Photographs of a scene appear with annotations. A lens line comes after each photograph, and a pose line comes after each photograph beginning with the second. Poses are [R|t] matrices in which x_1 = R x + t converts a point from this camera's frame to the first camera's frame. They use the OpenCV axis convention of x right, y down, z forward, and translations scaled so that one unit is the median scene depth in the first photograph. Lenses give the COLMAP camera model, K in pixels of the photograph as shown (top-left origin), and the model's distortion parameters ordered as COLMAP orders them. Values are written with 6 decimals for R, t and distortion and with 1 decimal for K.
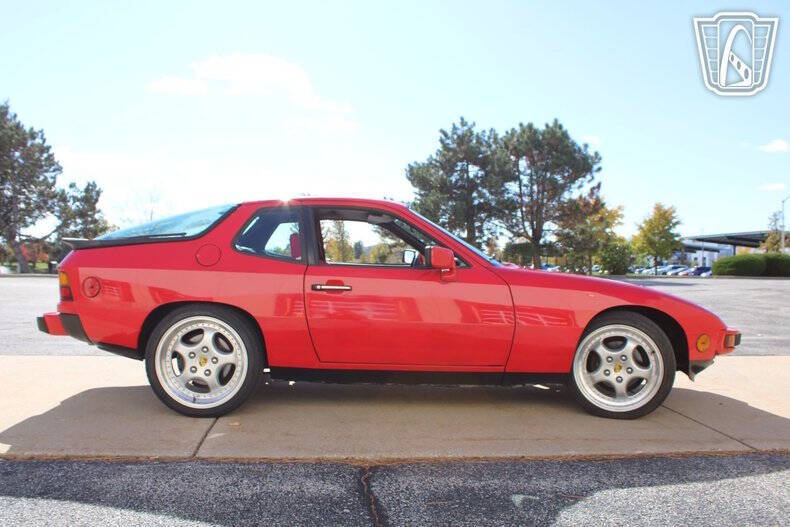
lens RADIAL K [[700.8, 0, 395.0], [0, 700.8, 263.5], [0, 0, 1]] dist [-0.149928, 0.129756]
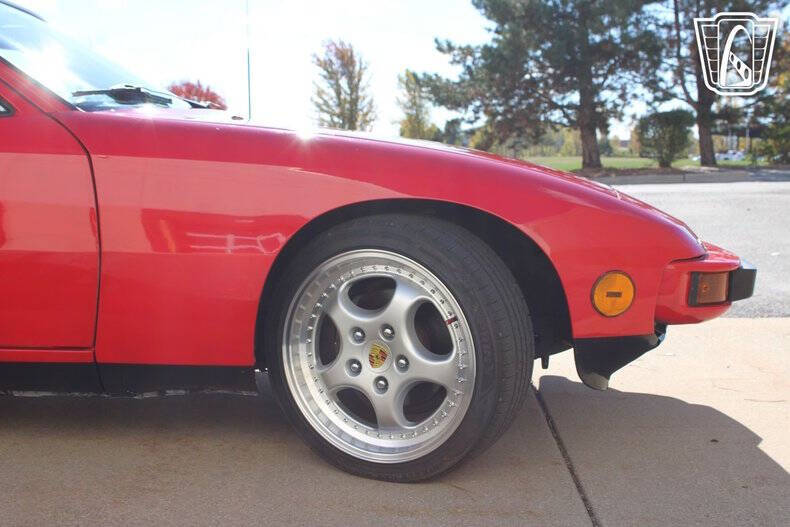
lens RADIAL K [[1116.2, 0, 395.0], [0, 1116.2, 263.5], [0, 0, 1]] dist [-0.028802, -0.021378]
pose [[0.992427, -0.009681, -0.122453, 0.414532], [0.021115, 0.995496, 0.092424, 0.037822], [0.121007, -0.094309, 0.988161, 0.361374]]
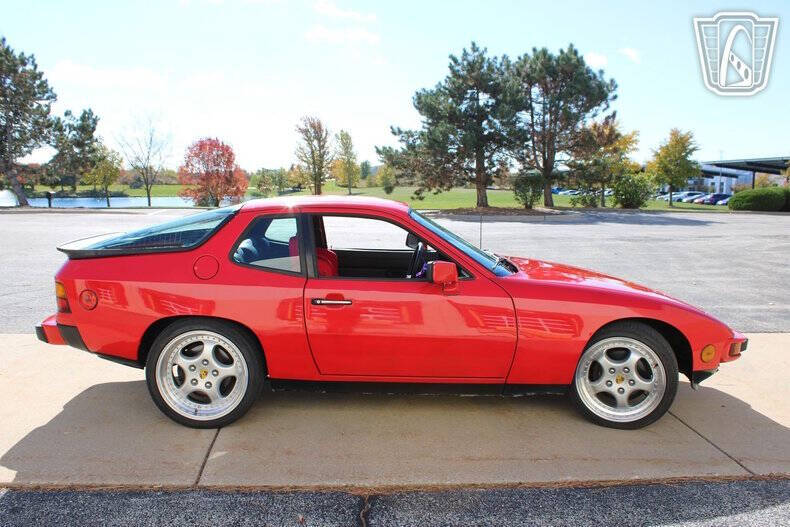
lens RADIAL K [[716.8, 0, 395.0], [0, 716.8, 263.5], [0, 0, 1]] dist [-0.146781, 0.134210]
pose [[0.999934, 0.005453, -0.010122, 0.008164], [-0.004246, 0.993282, 0.115644, -0.130684], [0.010685, -0.115594, 0.993239, 0.005387]]
